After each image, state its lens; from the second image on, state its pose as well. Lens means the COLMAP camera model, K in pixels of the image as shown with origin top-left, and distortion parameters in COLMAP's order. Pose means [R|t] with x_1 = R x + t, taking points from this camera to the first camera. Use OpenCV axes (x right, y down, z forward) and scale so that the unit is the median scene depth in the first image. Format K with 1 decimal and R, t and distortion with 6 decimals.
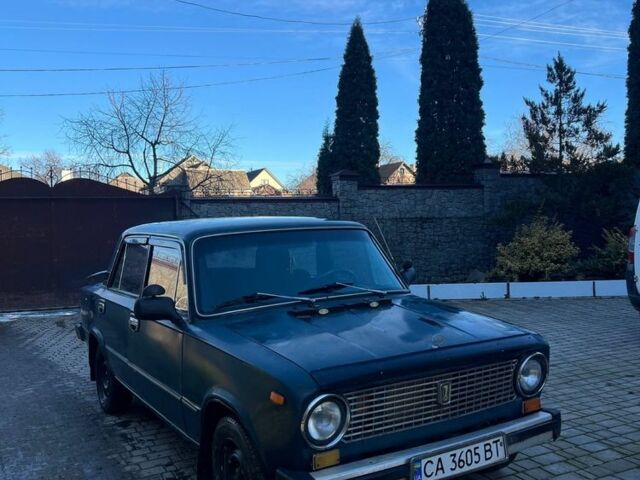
lens RADIAL K [[655.6, 0, 316.8], [0, 655.6, 237.7], [0, 0, 1]] dist [0.038728, 0.000000]
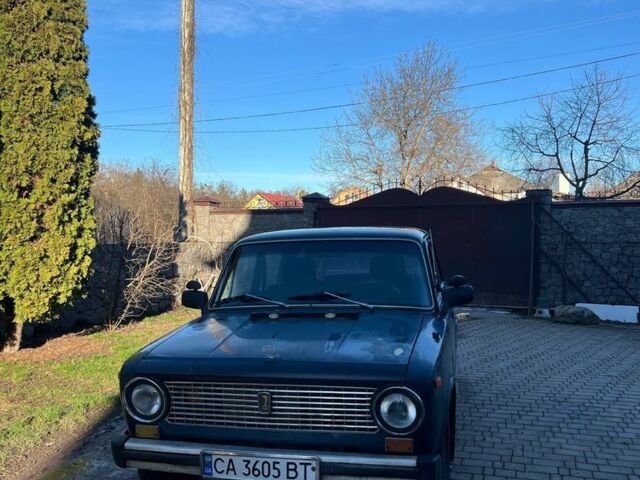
lens RADIAL K [[655.6, 0, 316.2], [0, 655.6, 243.4], [0, 0, 1]] dist [0.038728, 0.000000]
pose [[0.700027, 0.029835, -0.713493, 0.980870], [-0.025998, 0.999529, 0.016289, -0.032526], [0.713643, 0.007147, 0.700473, 0.335786]]
